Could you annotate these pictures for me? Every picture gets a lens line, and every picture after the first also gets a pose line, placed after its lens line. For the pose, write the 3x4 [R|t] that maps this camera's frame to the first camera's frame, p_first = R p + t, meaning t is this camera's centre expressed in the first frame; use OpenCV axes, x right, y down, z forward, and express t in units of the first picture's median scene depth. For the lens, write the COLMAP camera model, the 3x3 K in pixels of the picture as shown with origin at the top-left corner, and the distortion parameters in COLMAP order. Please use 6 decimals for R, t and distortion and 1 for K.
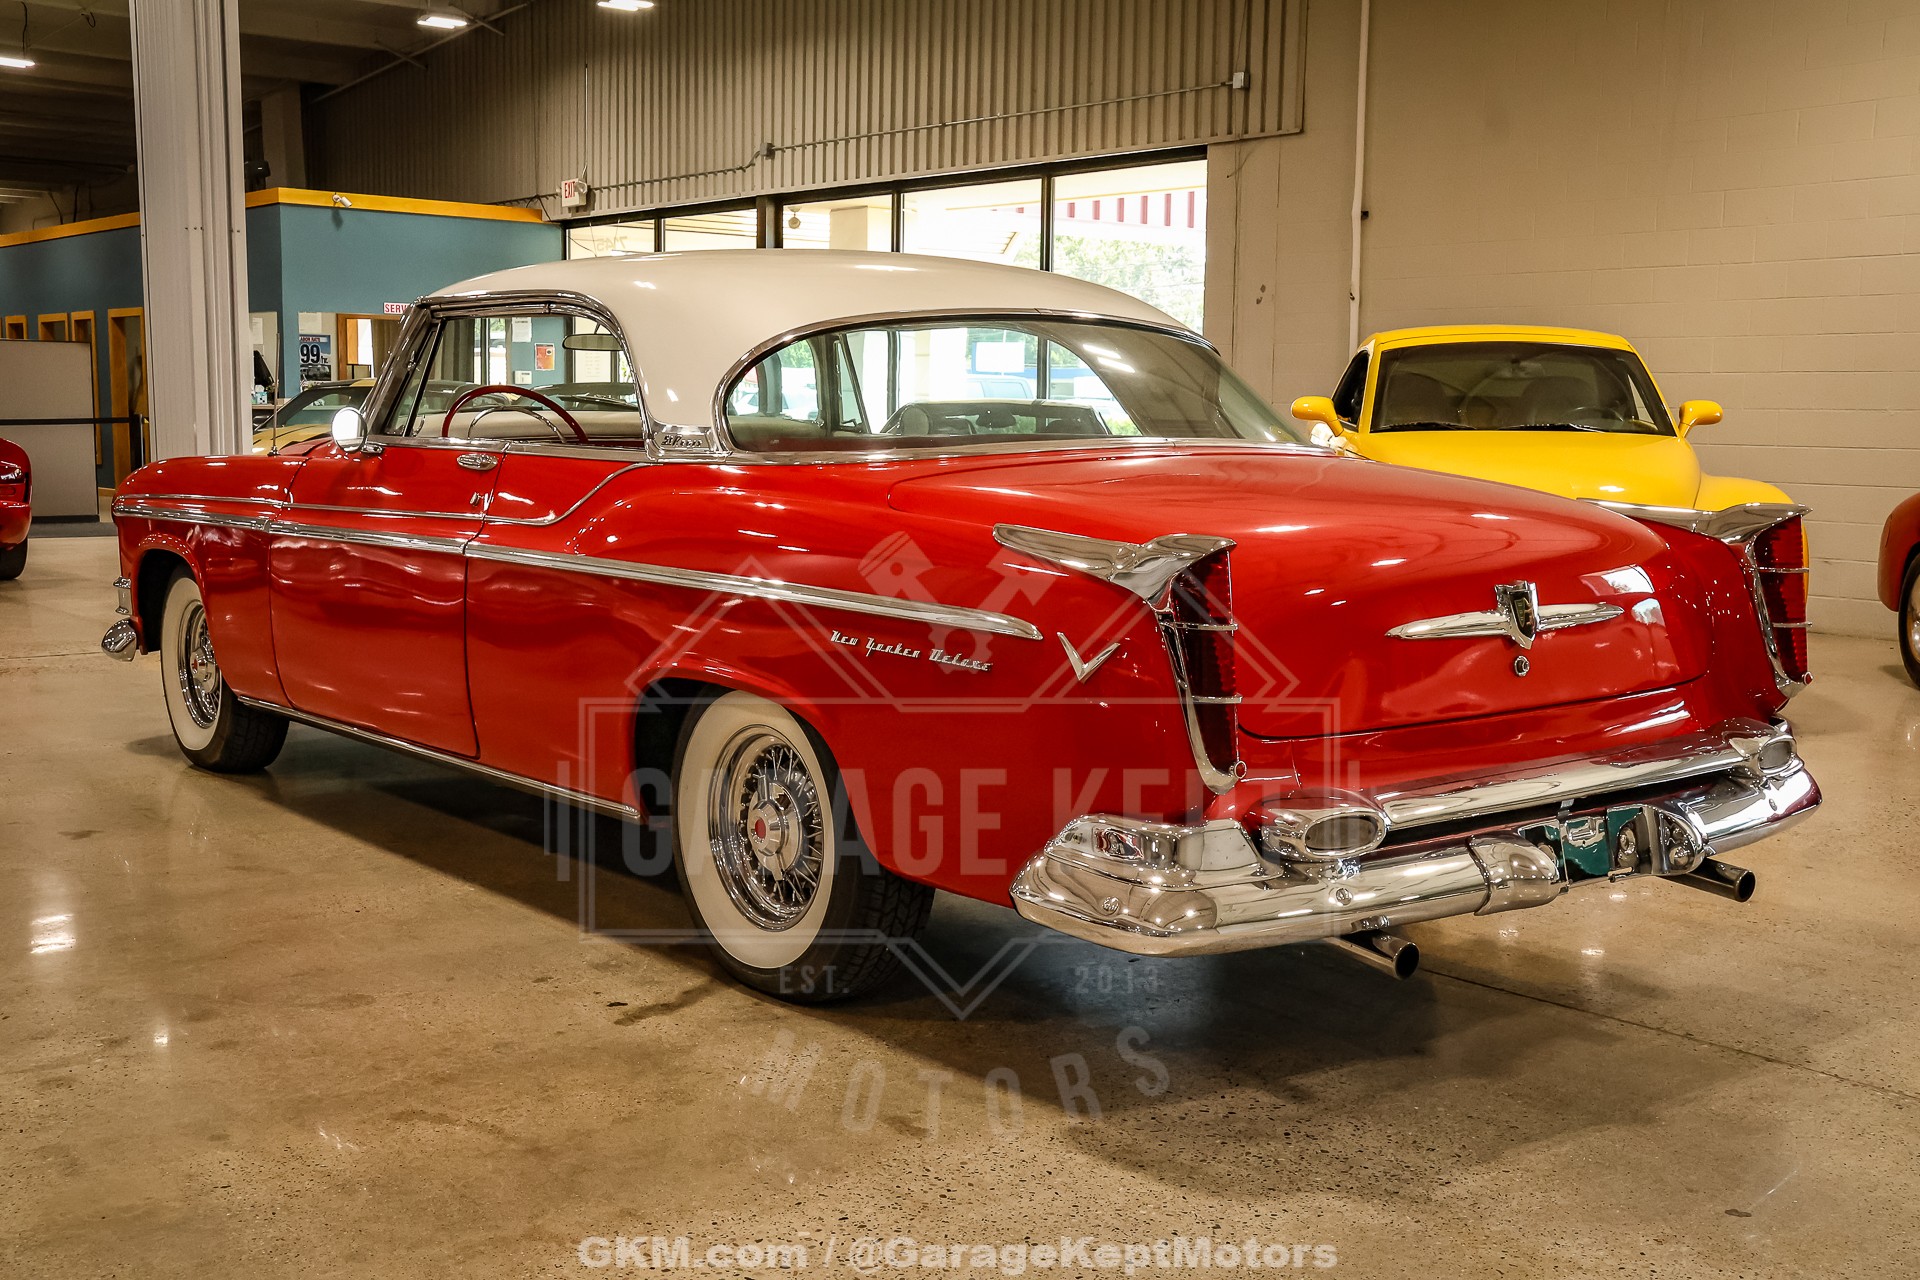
lens RADIAL K [[2097.1, 0, 928.3], [0, 2097.1, 637.3], [0, 0, 1]] dist [-0.065462, 0.307987]
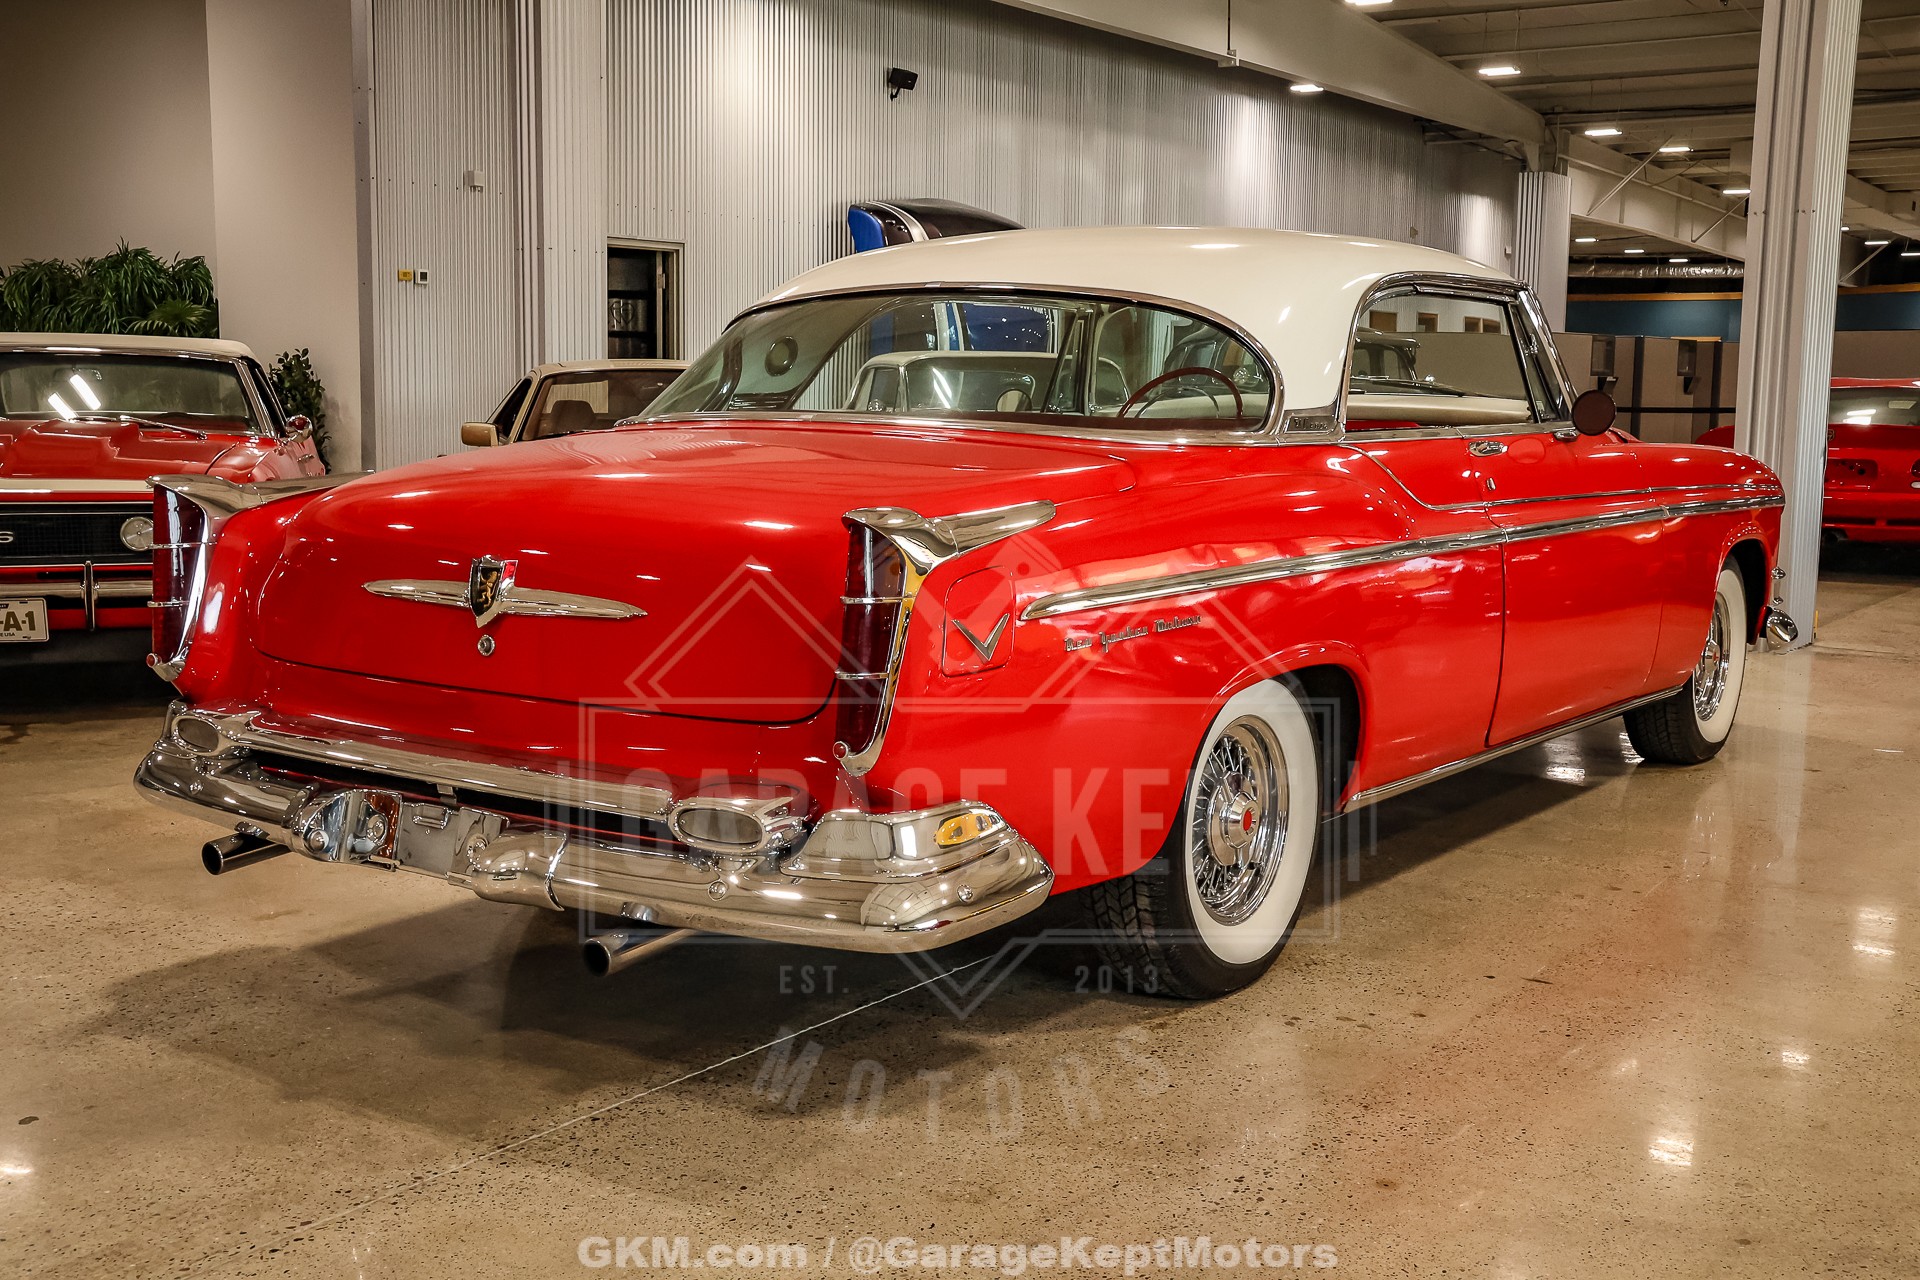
lens RADIAL K [[2097.1, 0, 928.3], [0, 2097.1, 637.3], [0, 0, 1]] dist [-0.065462, 0.307987]
pose [[0.268781, 0.111718, -0.956700, 0.894768], [-0.113495, 0.990005, 0.083721, -0.066085], [0.956491, 0.086078, 0.278774, 0.664575]]
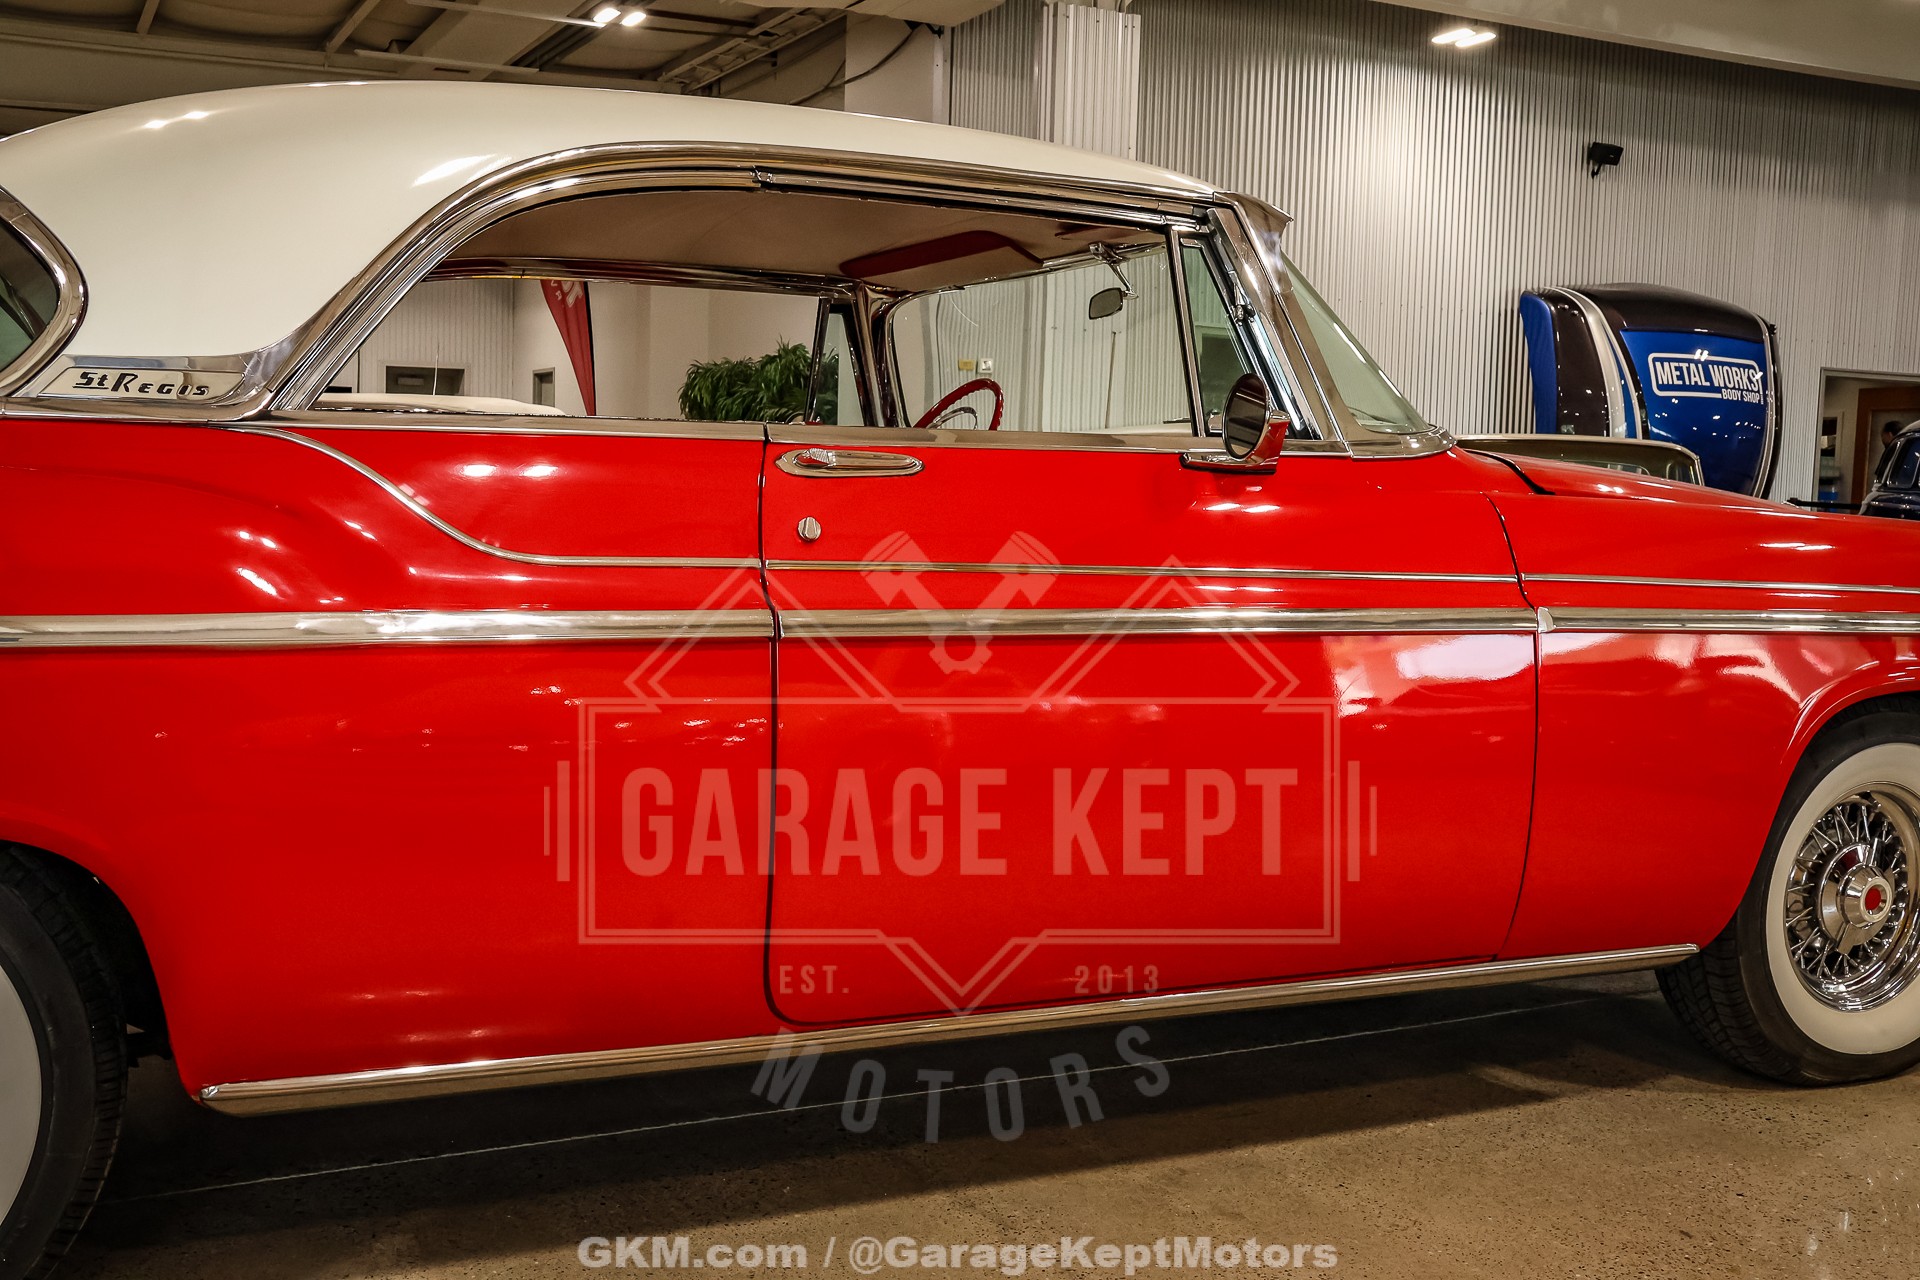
lens RADIAL K [[1908.3, 0, 960.9], [0, 1908.3, 635.5], [0, 0, 1]] dist [-0.079020, 0.196155]
pose [[-0.213373, 0.063514, -0.974904, 0.495349], [-0.136620, 0.986140, 0.094147, -0.106661], [0.967371, 0.153280, -0.201738, 1.287104]]
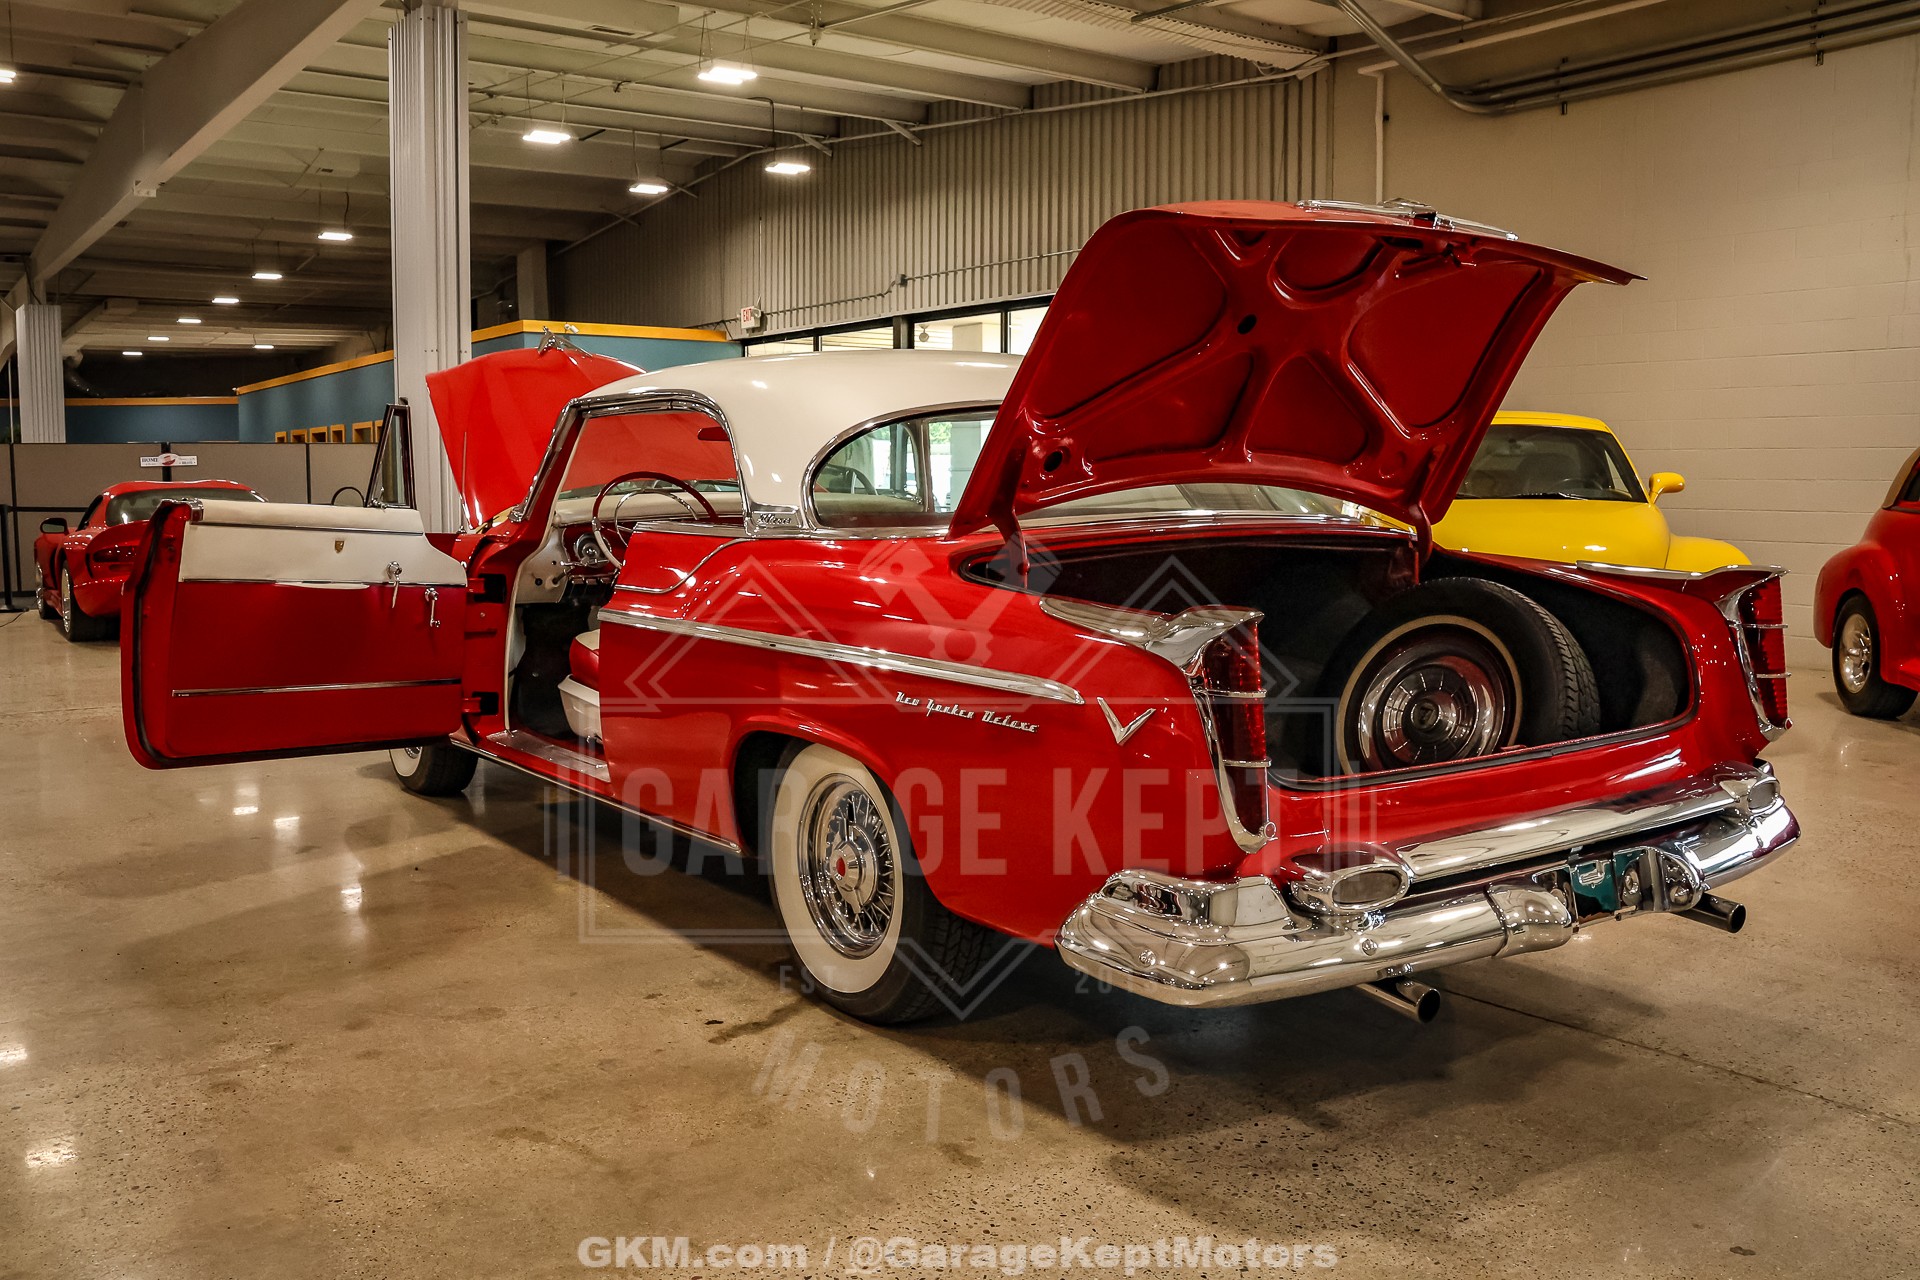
lens RADIAL K [[1650.8, 0, 918.5], [0, 1650.8, 628.8], [0, 0, 1]] dist [-0.161276, 0.152905]
pose [[0.997097, -0.006465, -0.075861, 0.022251], [0.004856, 0.999760, -0.021373, -0.012713], [0.075981, 0.020942, 0.996889, 0.103558]]
